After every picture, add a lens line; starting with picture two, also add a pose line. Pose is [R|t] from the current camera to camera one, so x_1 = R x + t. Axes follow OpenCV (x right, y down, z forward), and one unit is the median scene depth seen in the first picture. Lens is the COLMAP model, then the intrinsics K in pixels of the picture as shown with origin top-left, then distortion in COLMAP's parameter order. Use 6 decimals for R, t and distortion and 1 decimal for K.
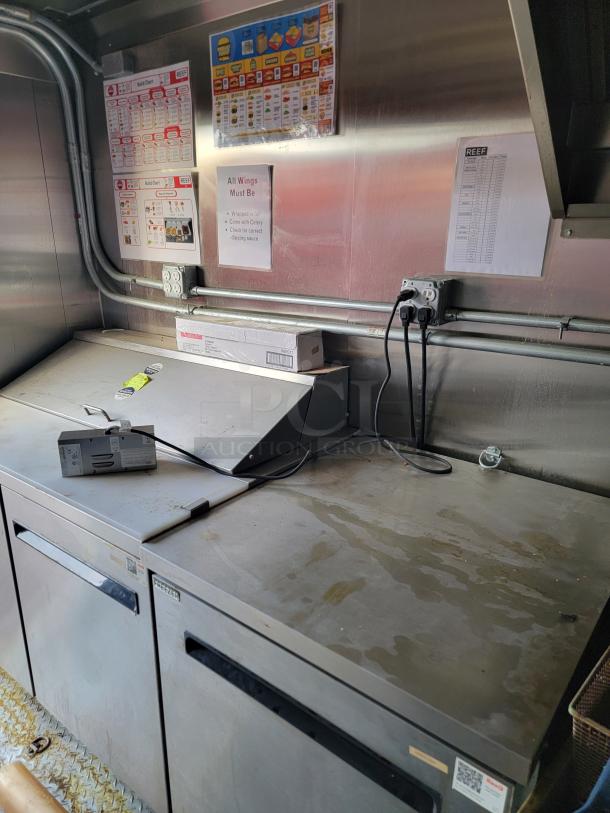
lens RADIAL K [[567.9, 0, 296.9], [0, 567.9, 417.4], [0, 0, 1]] dist [0.082887, -0.076364]
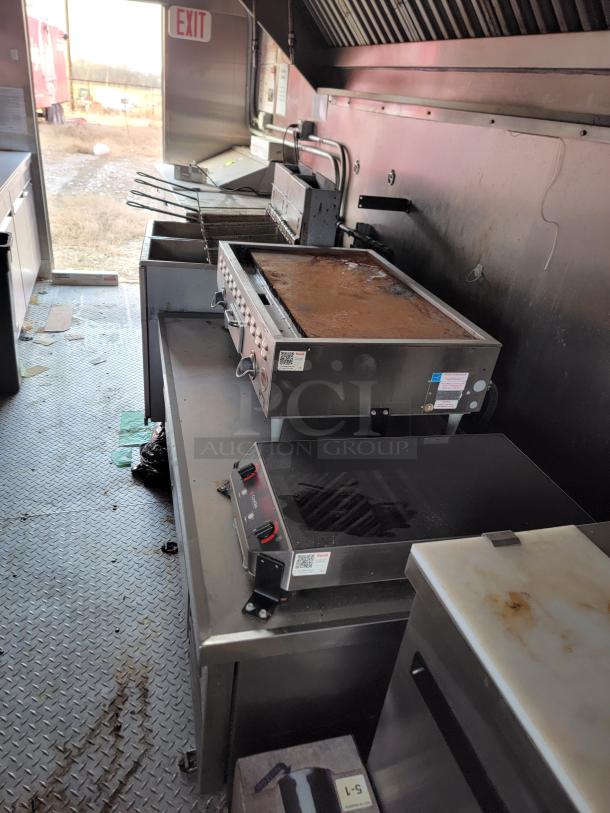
lens RADIAL K [[567.9, 0, 296.9], [0, 567.9, 417.4], [0, 0, 1]] dist [0.082887, -0.076364]
pose [[0.812980, 0.356747, -0.460212, 1.565936], [-0.289314, 0.933363, 0.212441, 0.370177], [0.505333, -0.039565, 0.862017, -1.022682]]
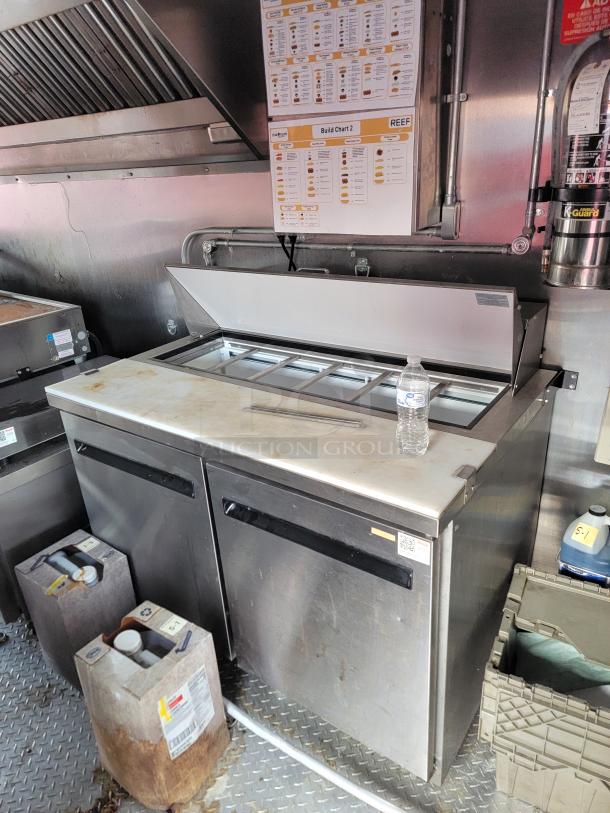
lens RADIAL K [[558.1, 0, 300.3], [0, 558.1, 420.7], [0, 0, 1]] dist [0.094922, -0.080454]
pose [[0.997192, -0.074715, 0.004994, 1.927329], [0.073810, 0.991969, 0.102710, 0.556280], [-0.012628, -0.102053, 0.994699, -1.598558]]
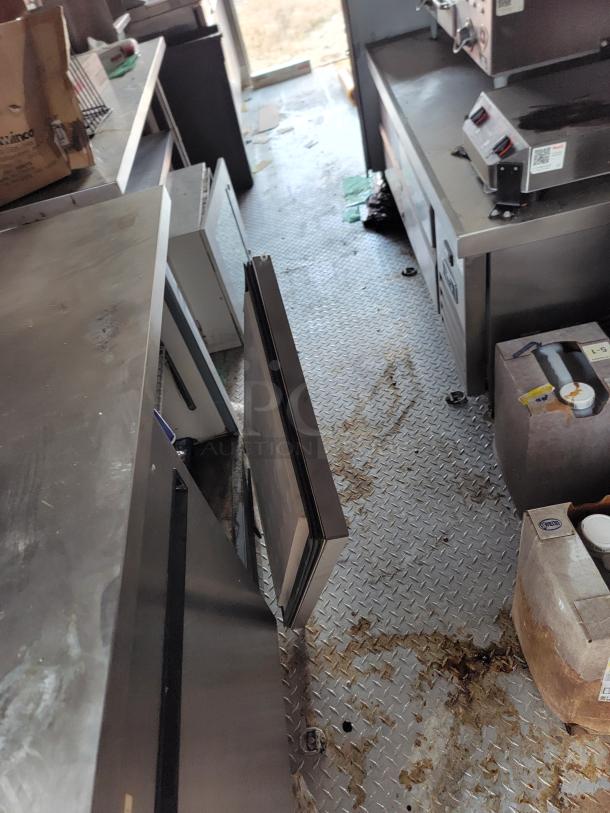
lens RADIAL K [[567.9, 0, 296.9], [0, 567.9, 417.4], [0, 0, 1]] dist [0.082887, -0.076364]
pose [[0.662995, 0.408664, -0.627241, 1.737479], [-0.014062, 0.844509, 0.535356, 0.546688], [0.748492, -0.346118, 0.565652, -1.254410]]
